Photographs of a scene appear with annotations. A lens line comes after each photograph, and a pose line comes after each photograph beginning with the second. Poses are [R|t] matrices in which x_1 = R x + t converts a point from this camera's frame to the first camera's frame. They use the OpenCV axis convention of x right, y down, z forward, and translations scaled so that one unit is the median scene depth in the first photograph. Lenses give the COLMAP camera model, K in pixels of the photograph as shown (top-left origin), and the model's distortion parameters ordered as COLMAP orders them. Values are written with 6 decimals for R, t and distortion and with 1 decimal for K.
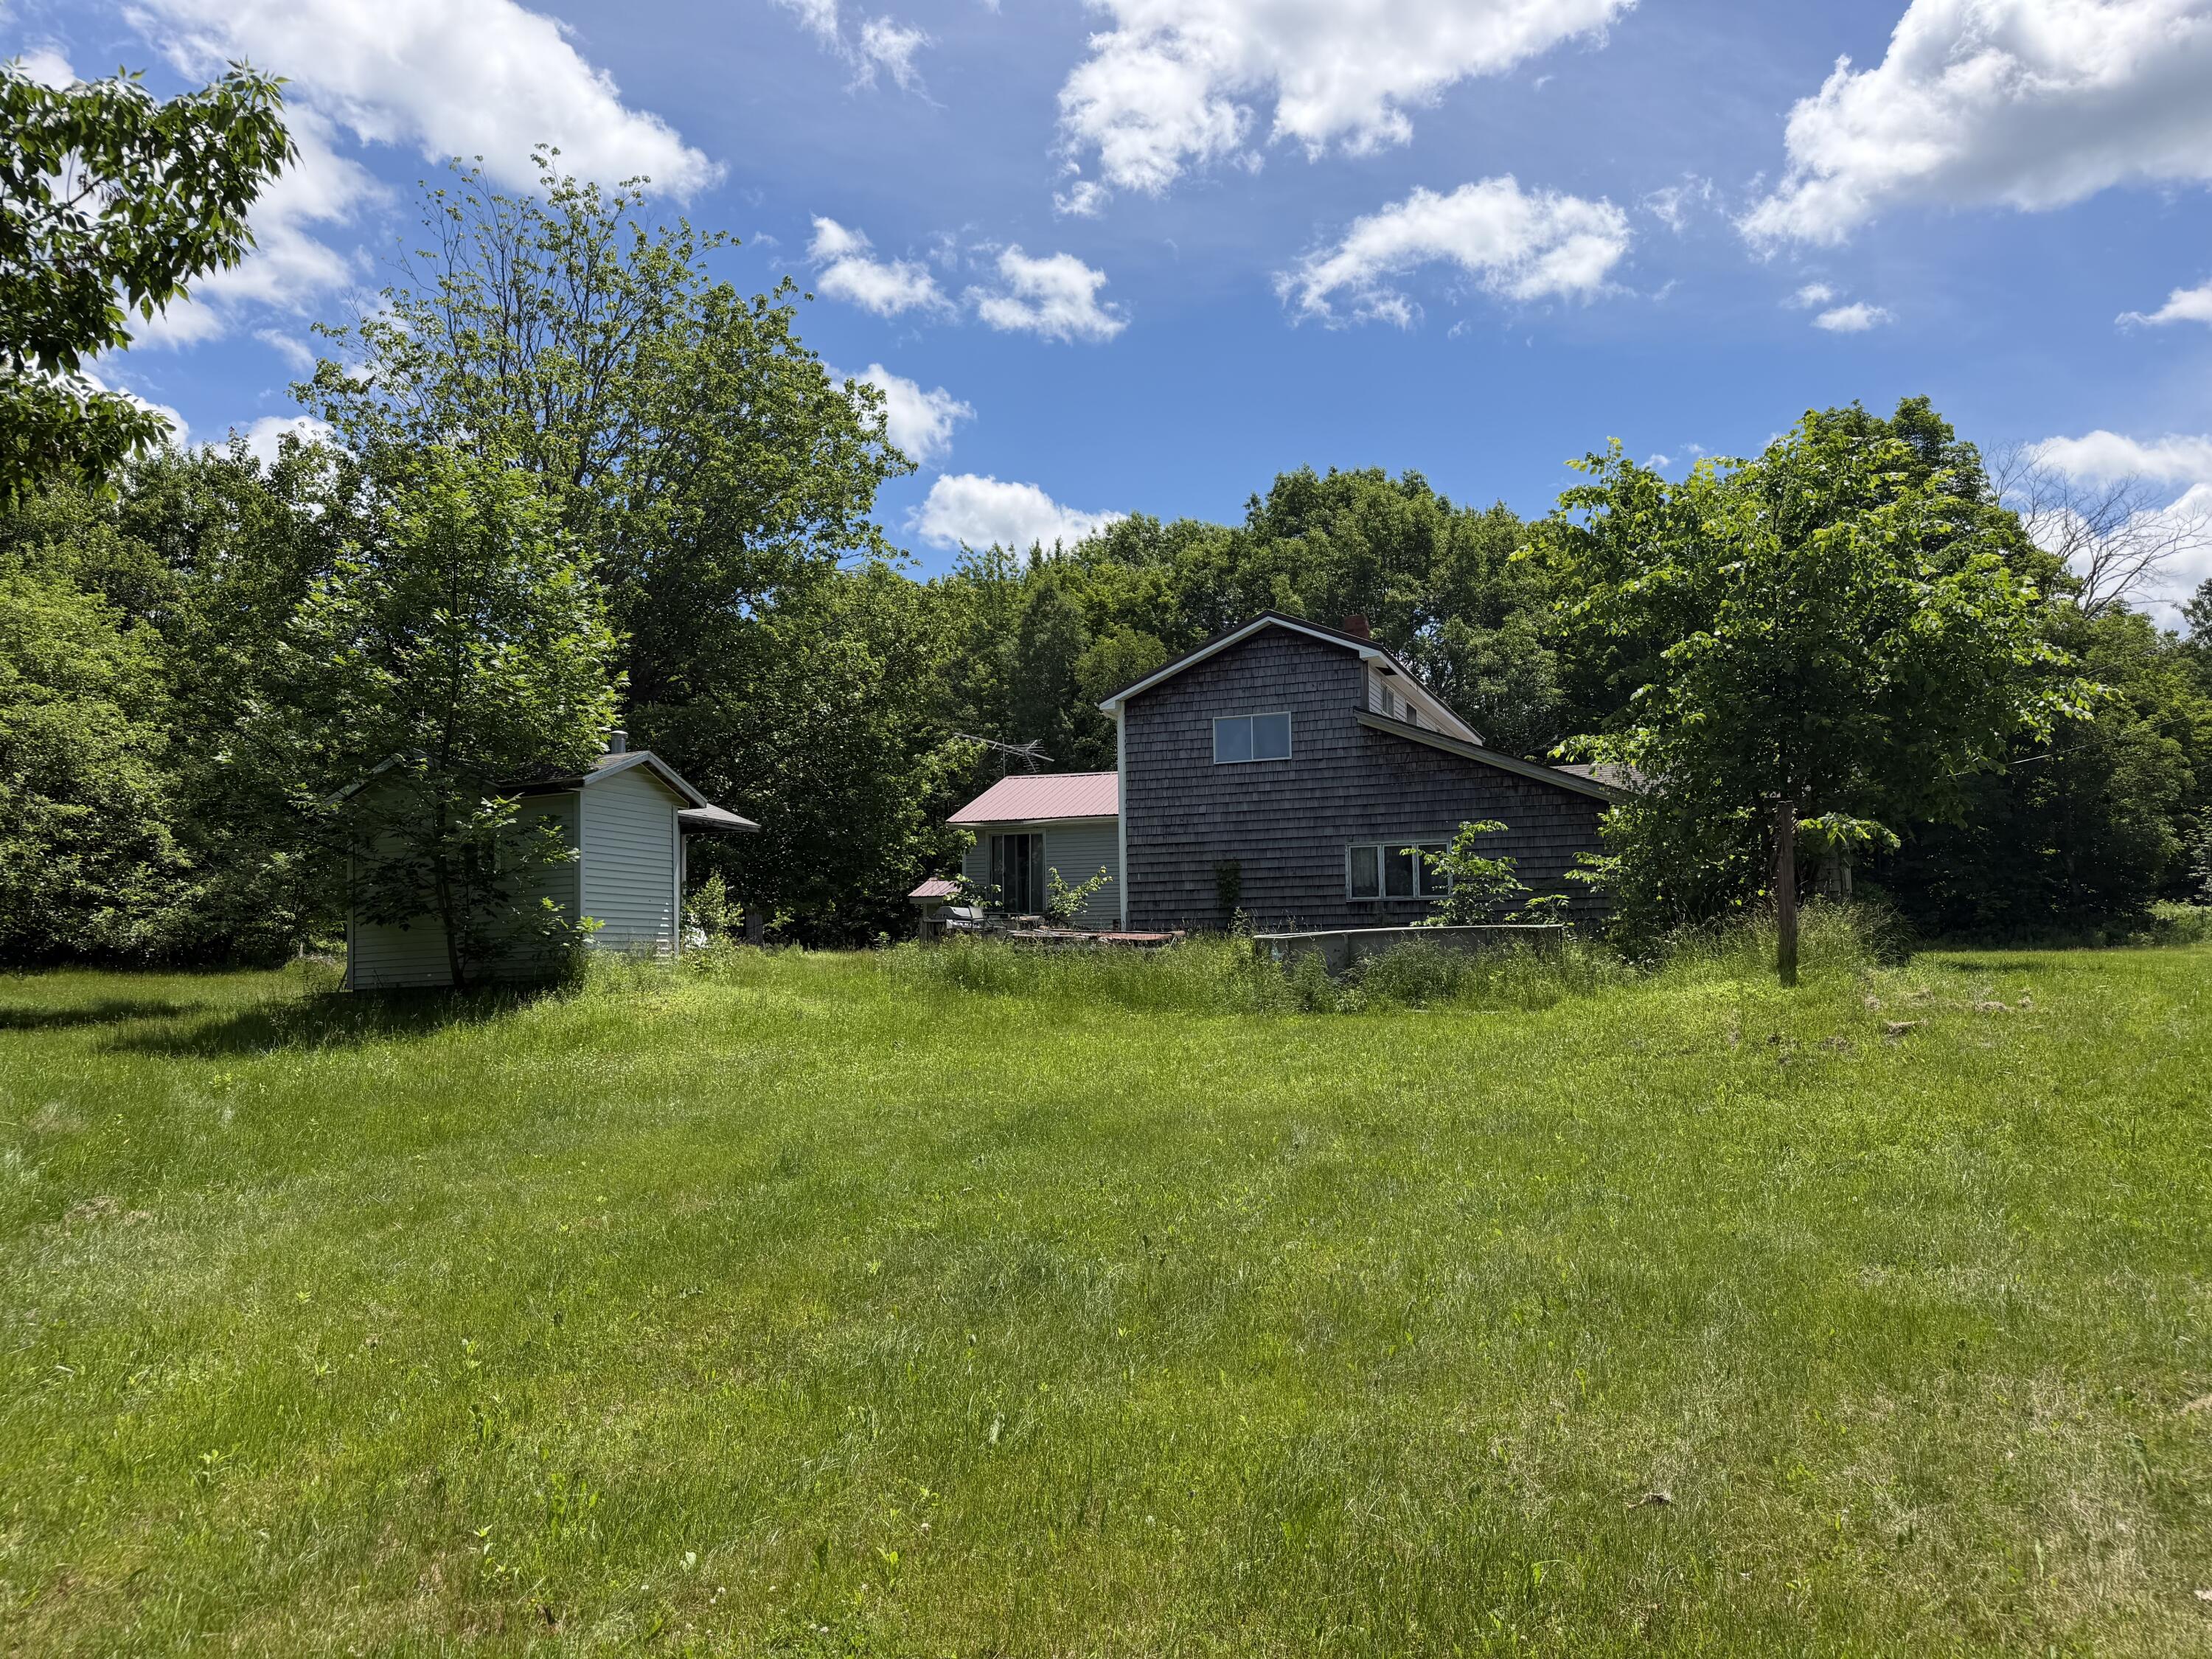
lens RADIAL K [[1534.7, 0, 1106.0], [0, 1534.7, 829.5], [0, 0, 1]] dist [-0.071617, -0.003695]
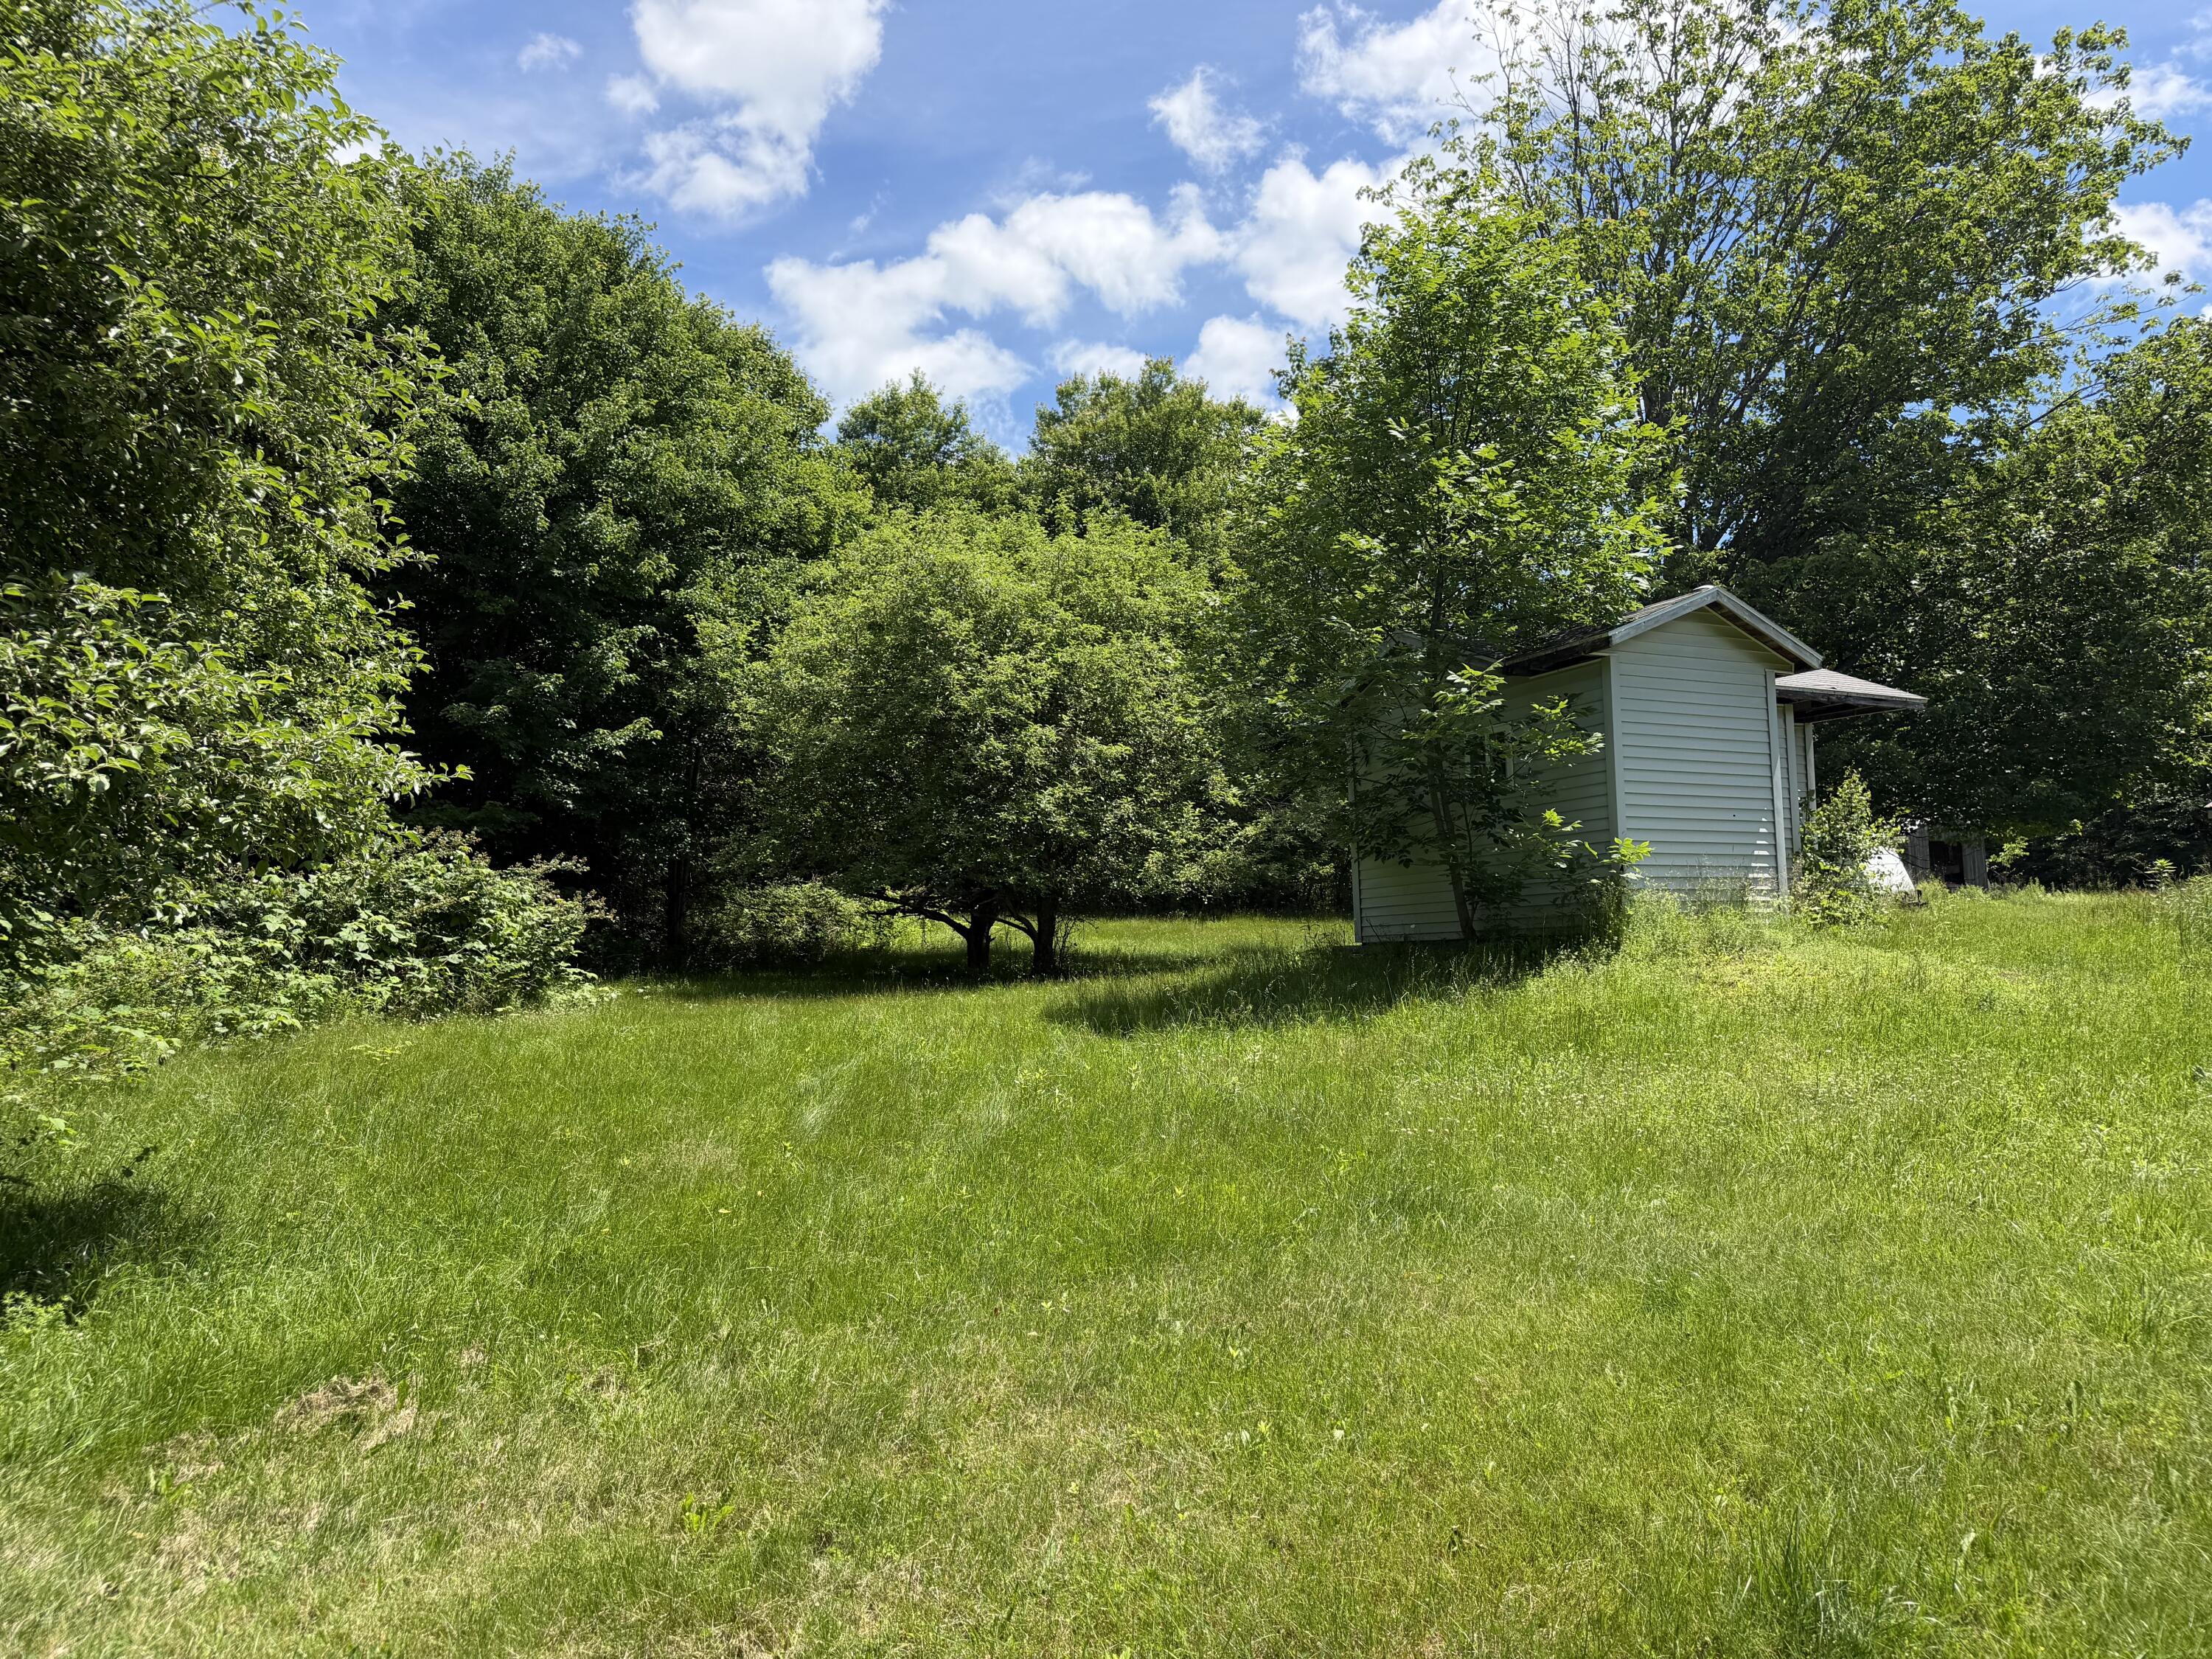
lens RADIAL K [[1512.5, 0, 1106.0], [0, 1512.5, 829.5], [0, 0, 1]] dist [-0.009868, -0.006522]
pose [[0.726732, -0.032298, -0.686161, -0.040885], [0.057352, 0.998259, 0.013754, 0.023687], [0.684523, -0.049348, 0.727319, 0.285083]]
